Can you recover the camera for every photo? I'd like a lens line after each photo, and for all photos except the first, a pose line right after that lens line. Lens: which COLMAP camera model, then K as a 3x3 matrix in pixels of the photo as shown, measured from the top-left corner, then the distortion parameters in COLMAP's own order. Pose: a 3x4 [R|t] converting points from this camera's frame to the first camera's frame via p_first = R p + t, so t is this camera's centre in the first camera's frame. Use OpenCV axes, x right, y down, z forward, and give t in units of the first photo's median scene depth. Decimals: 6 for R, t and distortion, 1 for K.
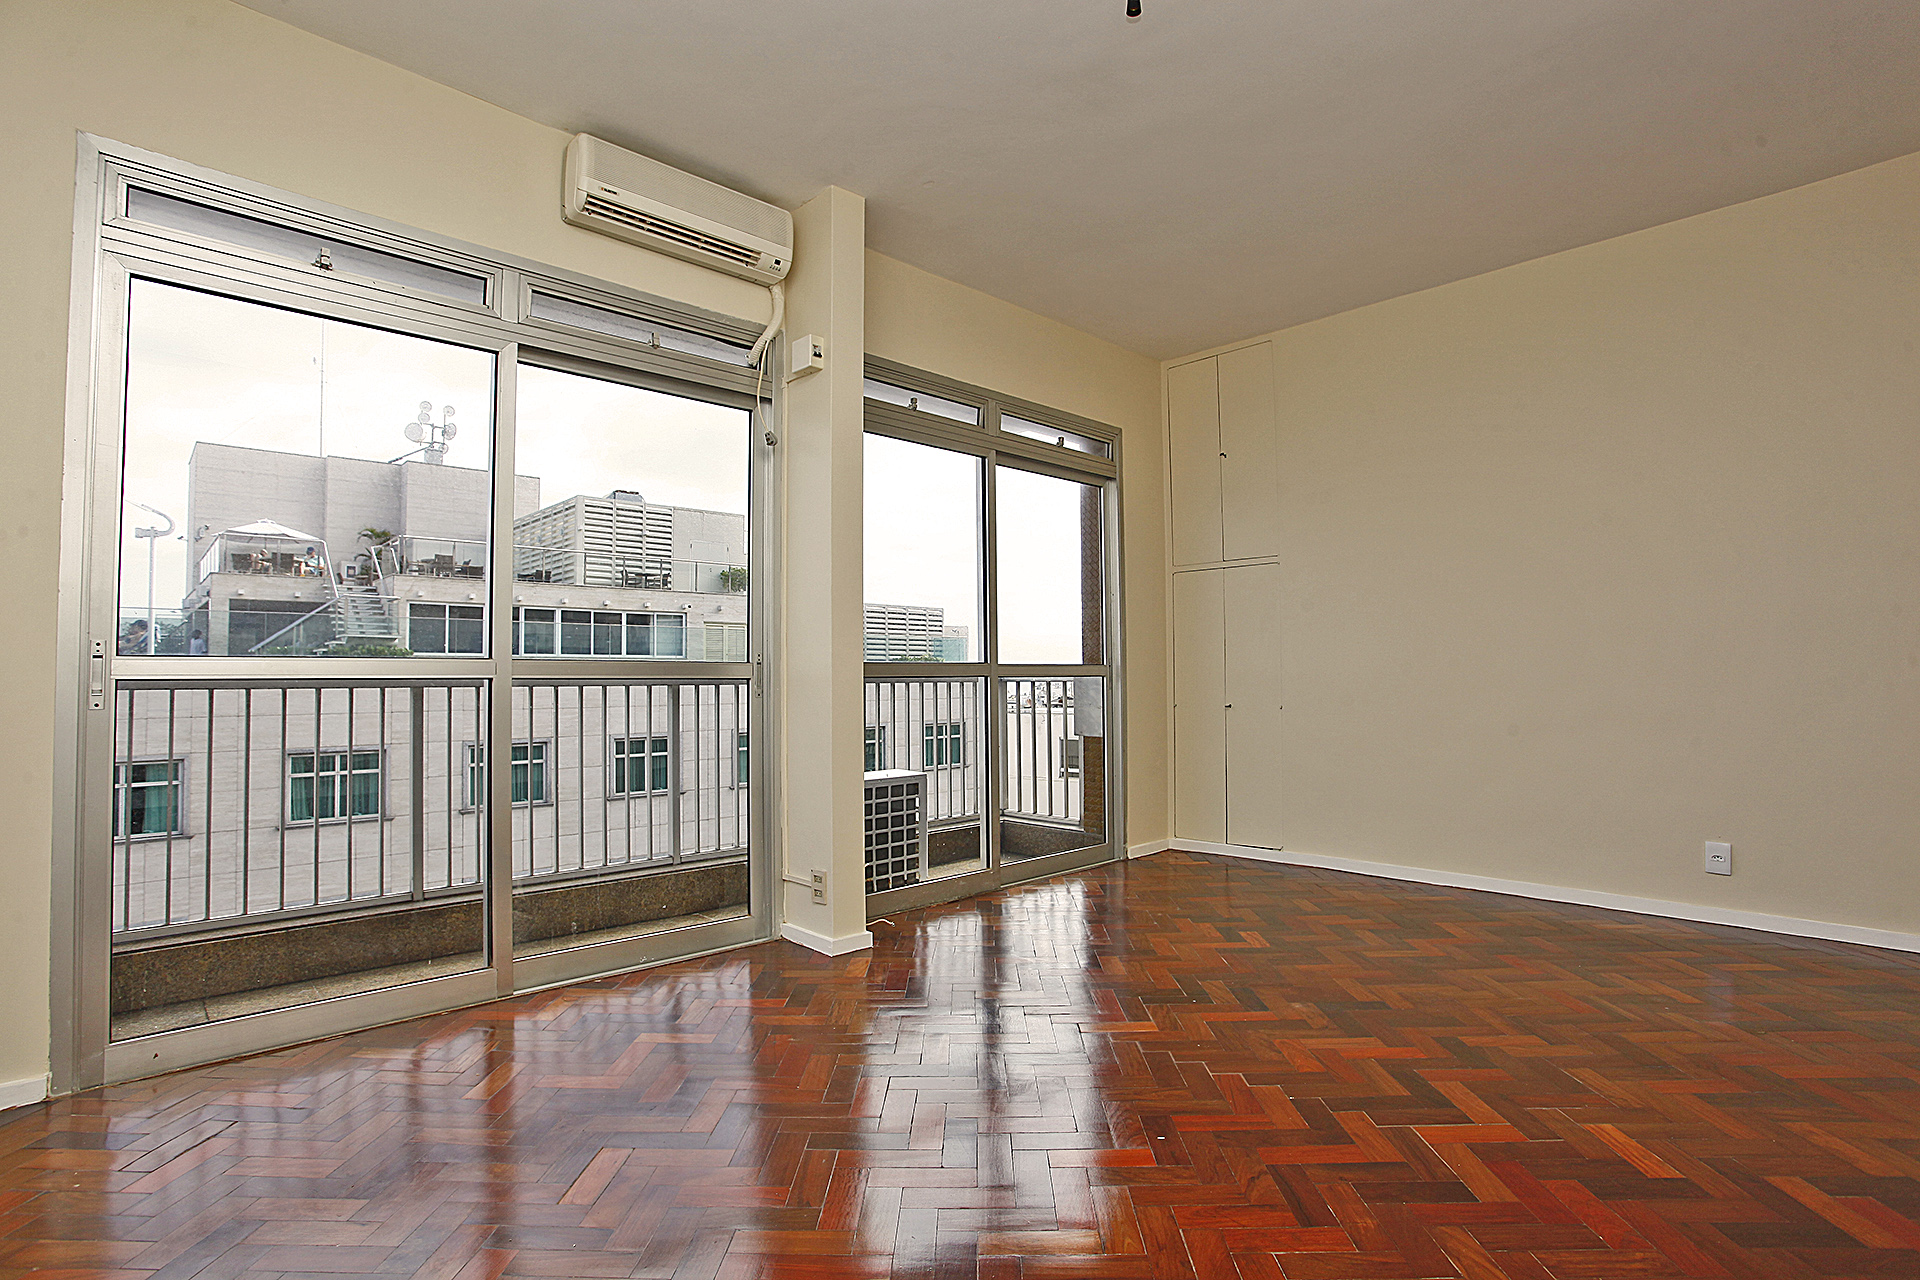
lens RADIAL K [[936.8, 0, 954.7], [0, 936.8, 643.5], [0, 0, 1]] dist [-0.076896, 0.033340]
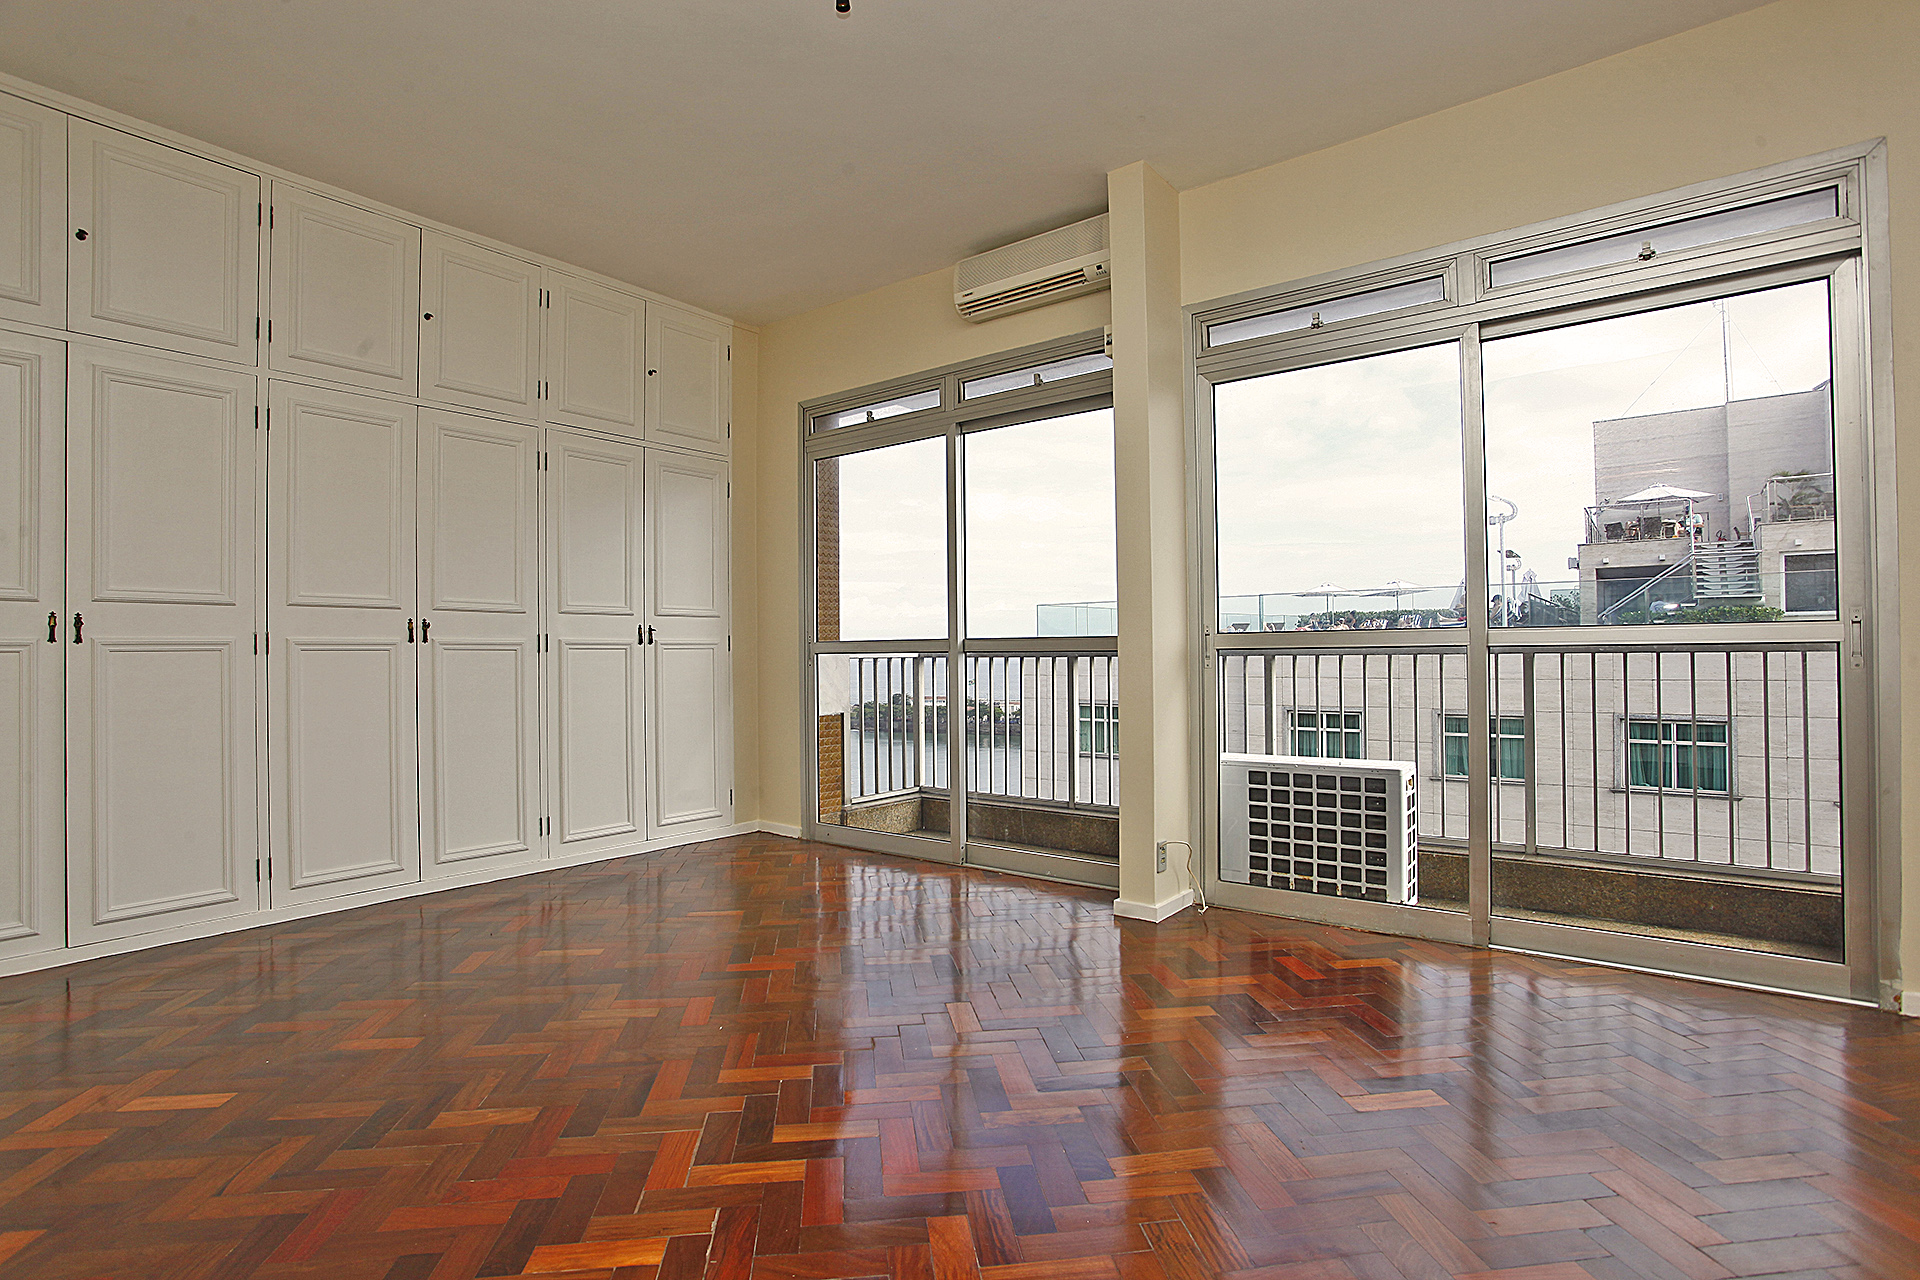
lens RADIAL K [[936.8, 0, 954.7], [0, 936.8, 643.5], [0, 0, 1]] dist [-0.076896, 0.033340]
pose [[0.150711, -0.006722, -0.988555, 0.145865], [0.046083, 0.998938, 0.000233, 0.003391], [0.987503, -0.045591, 0.150860, 0.111150]]
